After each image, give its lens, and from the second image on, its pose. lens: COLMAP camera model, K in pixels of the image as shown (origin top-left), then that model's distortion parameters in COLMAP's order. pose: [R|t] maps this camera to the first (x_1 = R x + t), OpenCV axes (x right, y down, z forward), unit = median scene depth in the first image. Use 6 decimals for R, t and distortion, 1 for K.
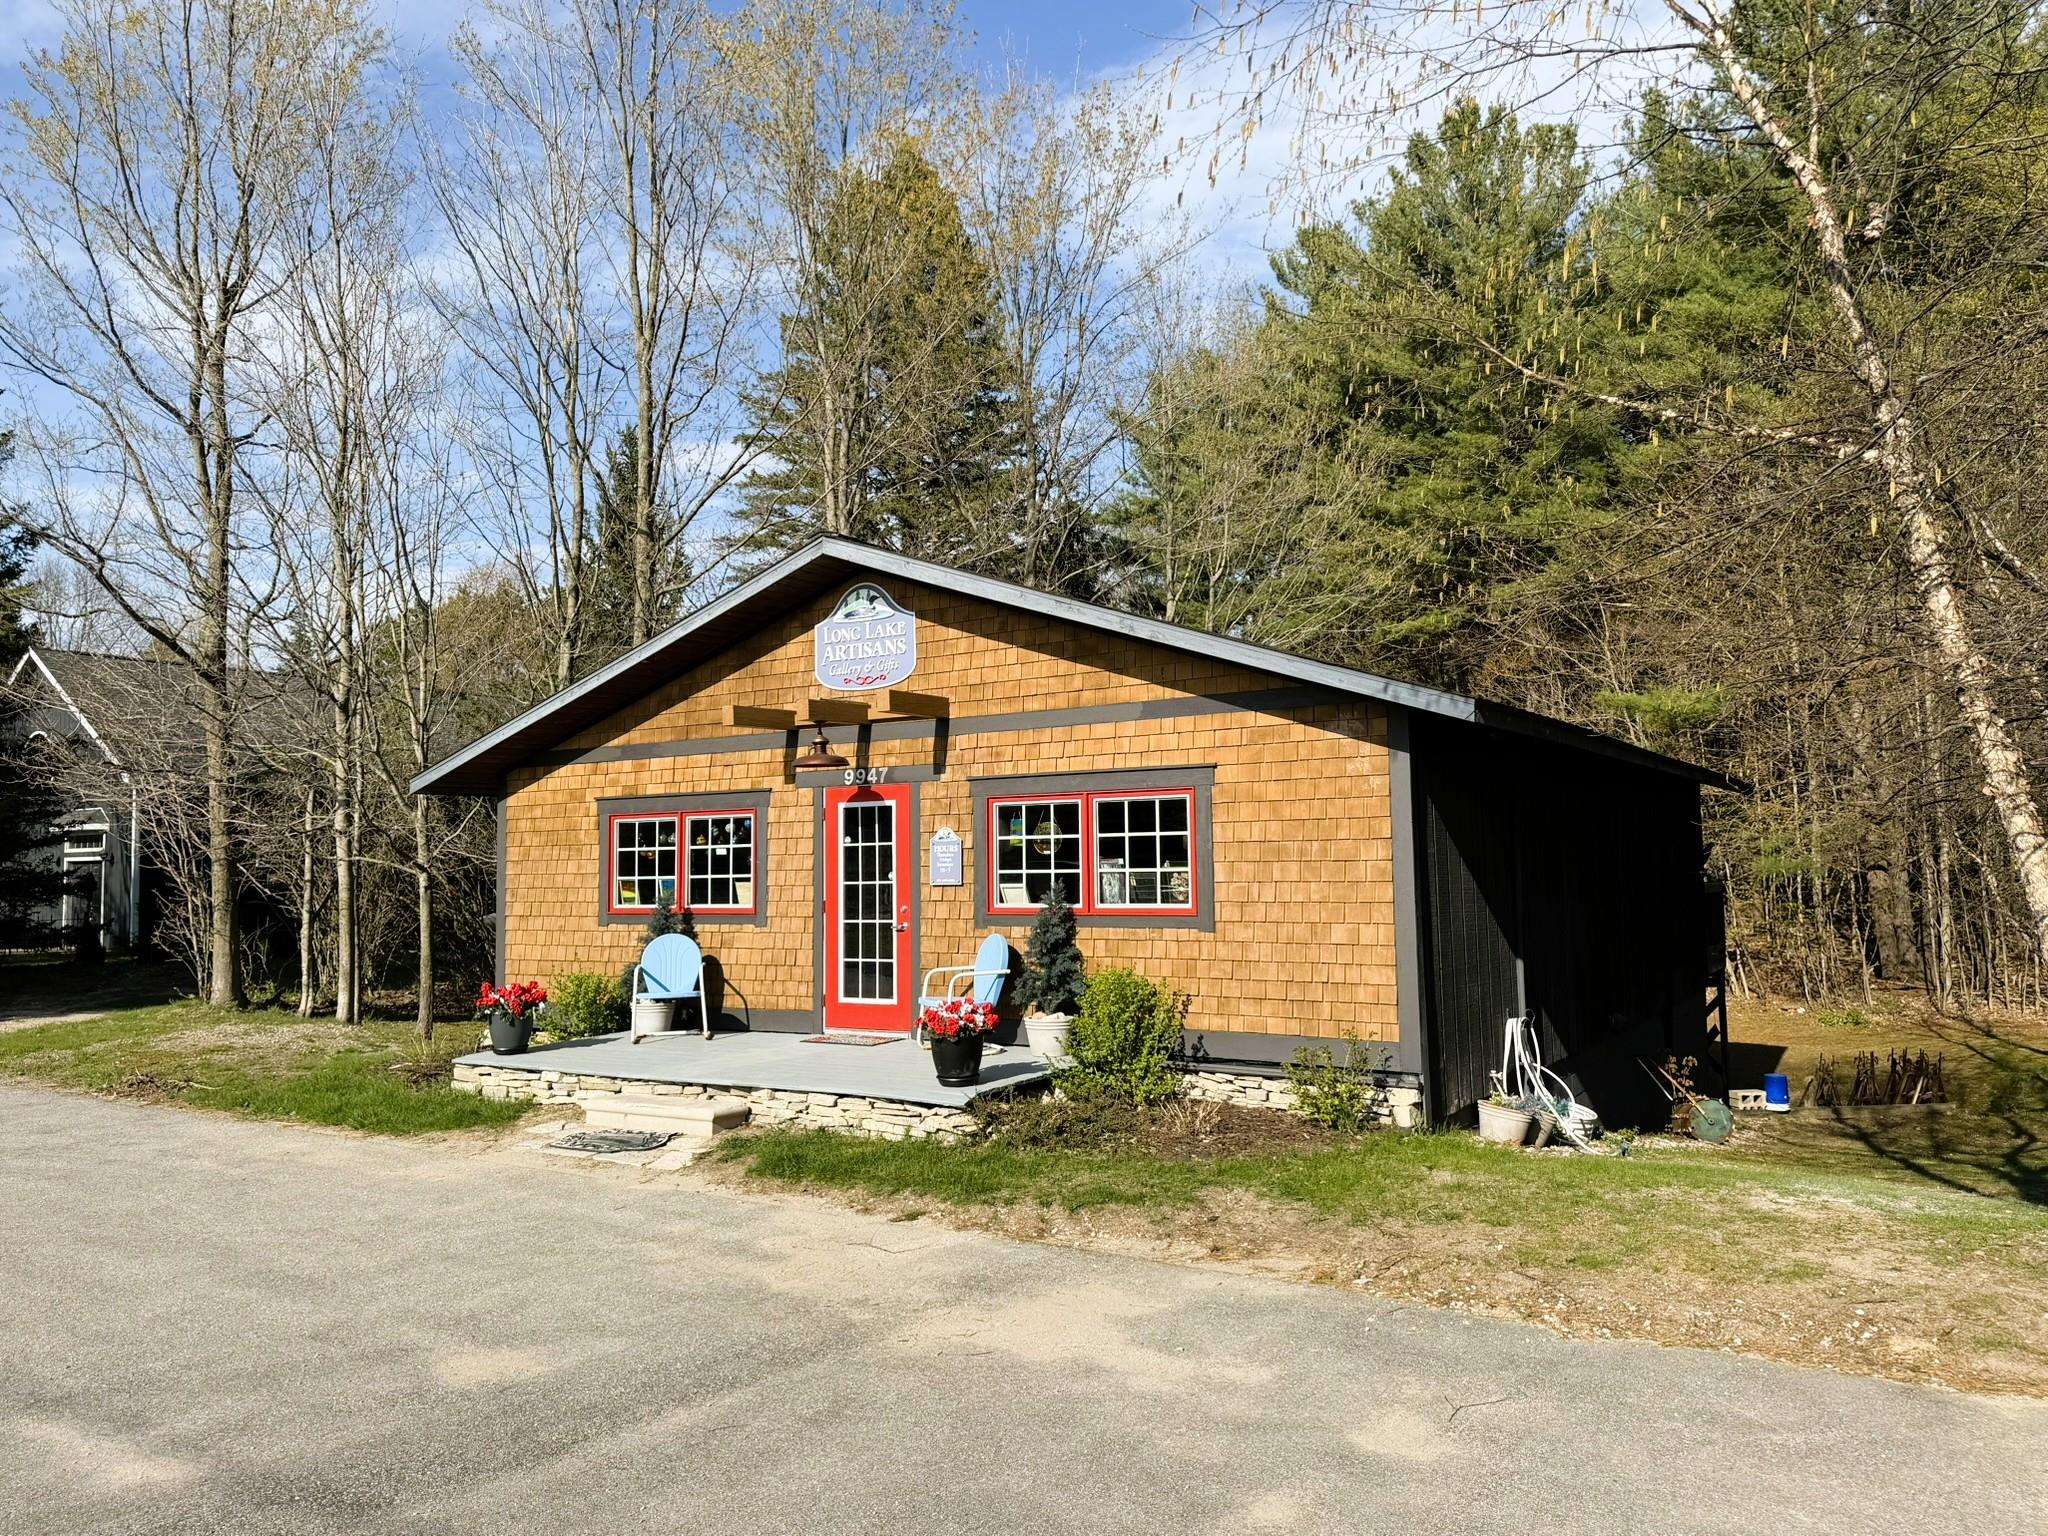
lens RADIAL K [[1511.8, 0, 1024.0], [0, 1511.8, 768.0], [0, 0, 1]] dist [0.030131, -0.050253]
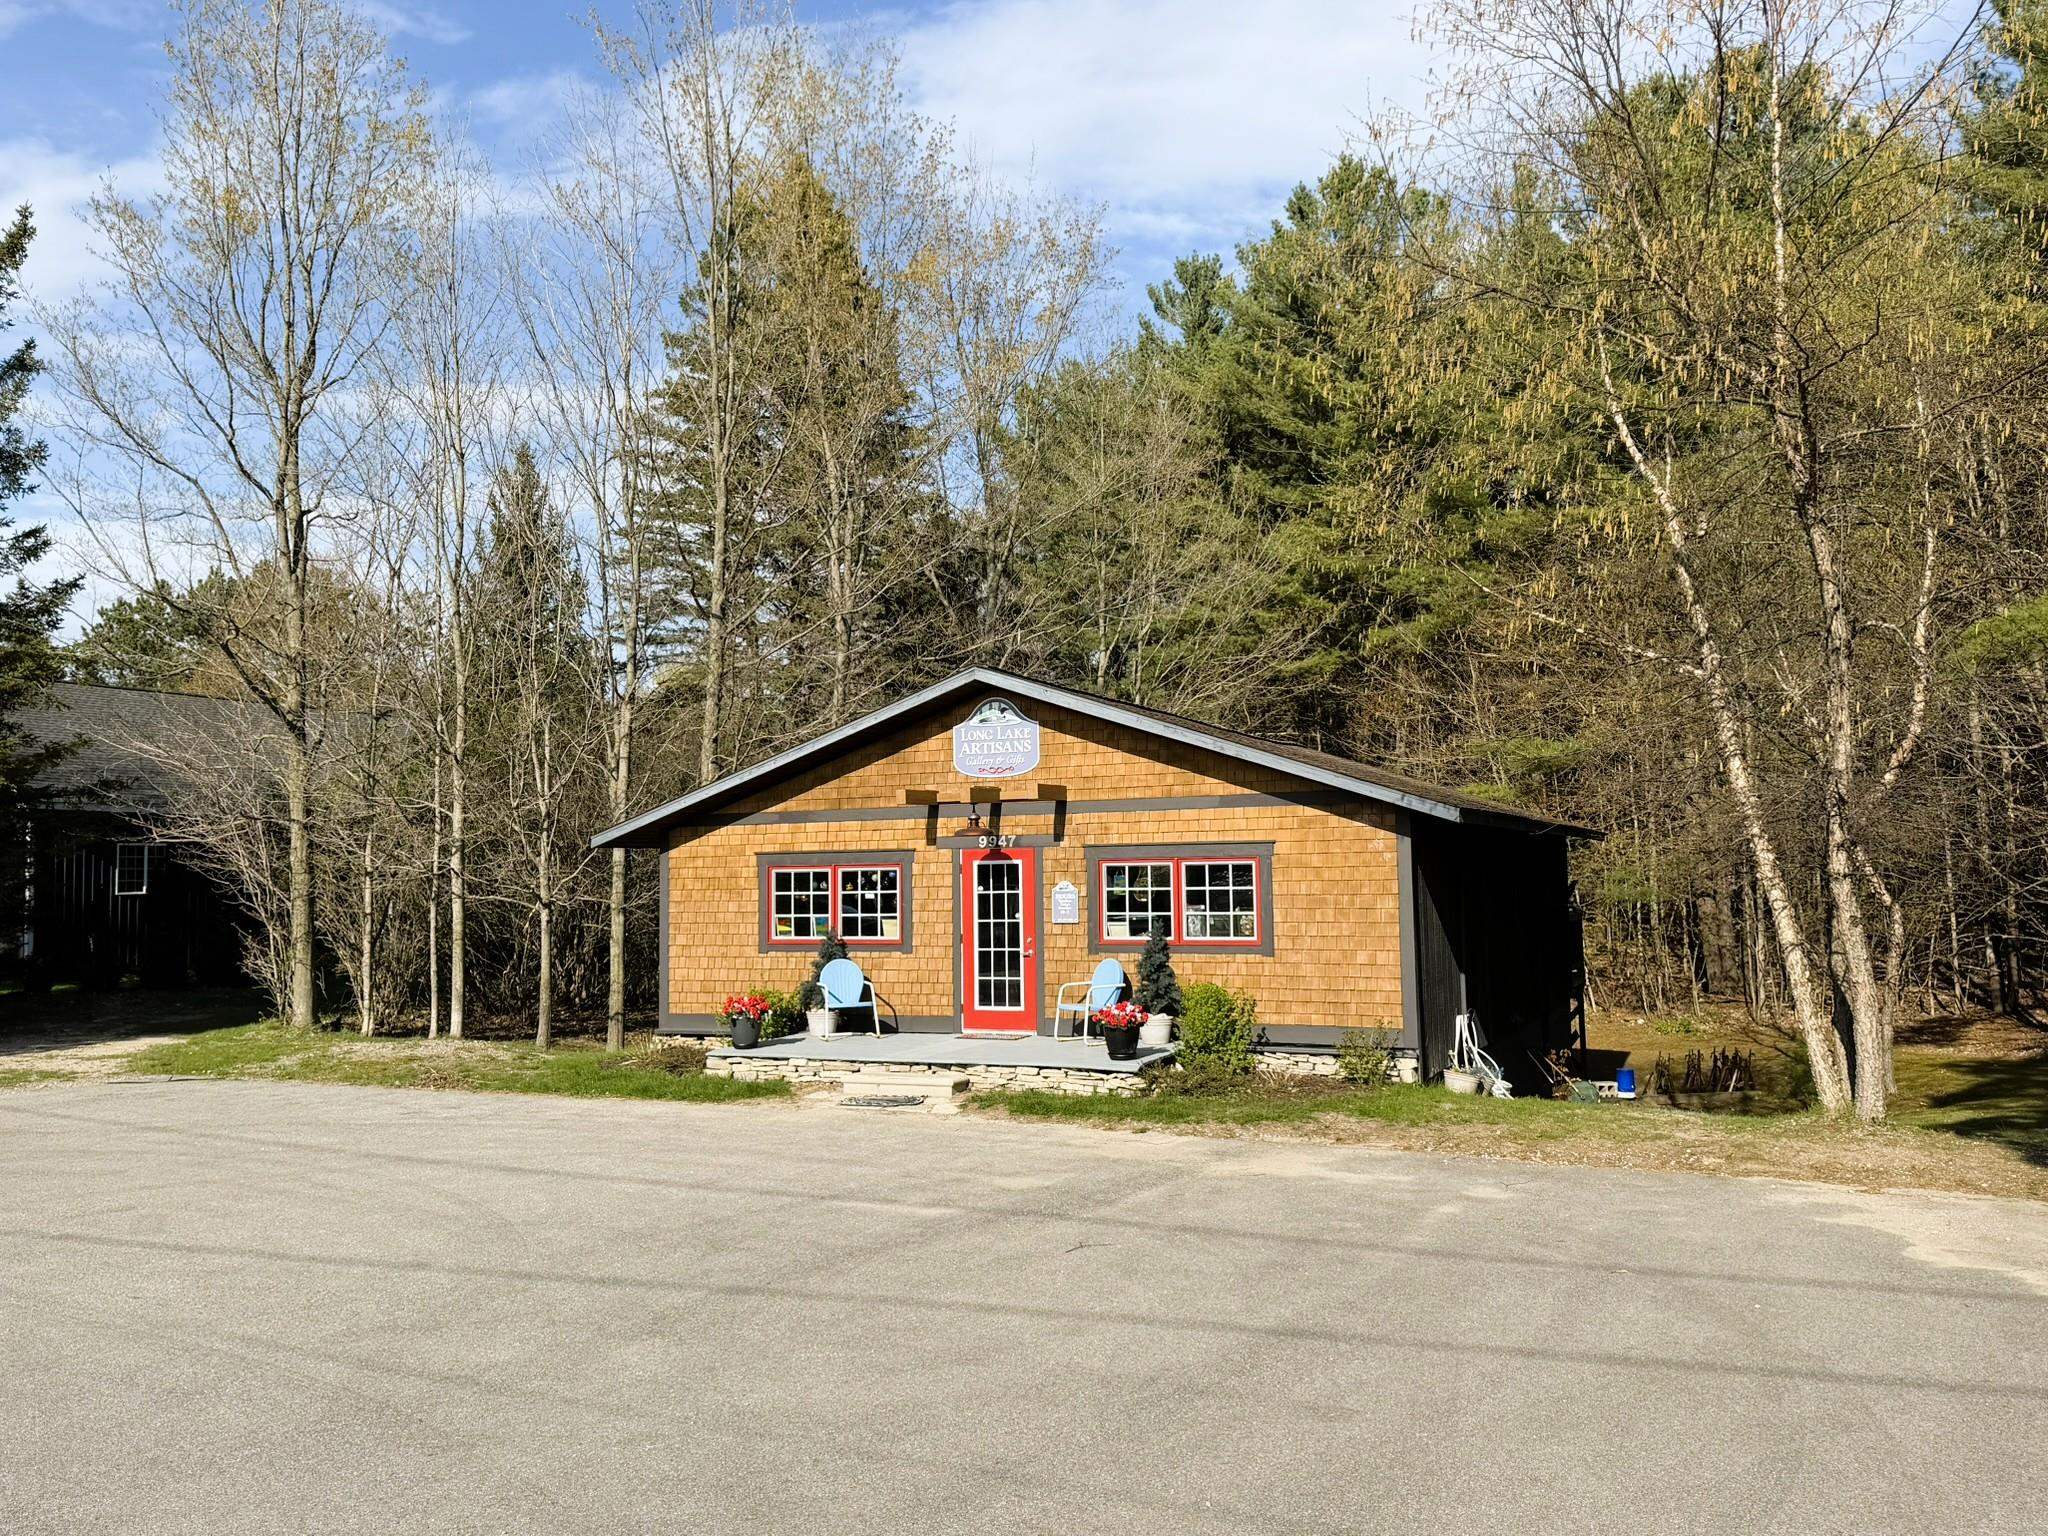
lens RADIAL K [[1695.7, 0, 1024.0], [0, 1695.7, 768.0], [0, 0, 1]] dist [0.009617, 0.003587]
pose [[0.991742, 0.009717, 0.127879, -0.276010], [-0.009570, 0.999953, -0.001759, -0.057986], [-0.127890, 0.000520, 0.991788, -0.503322]]
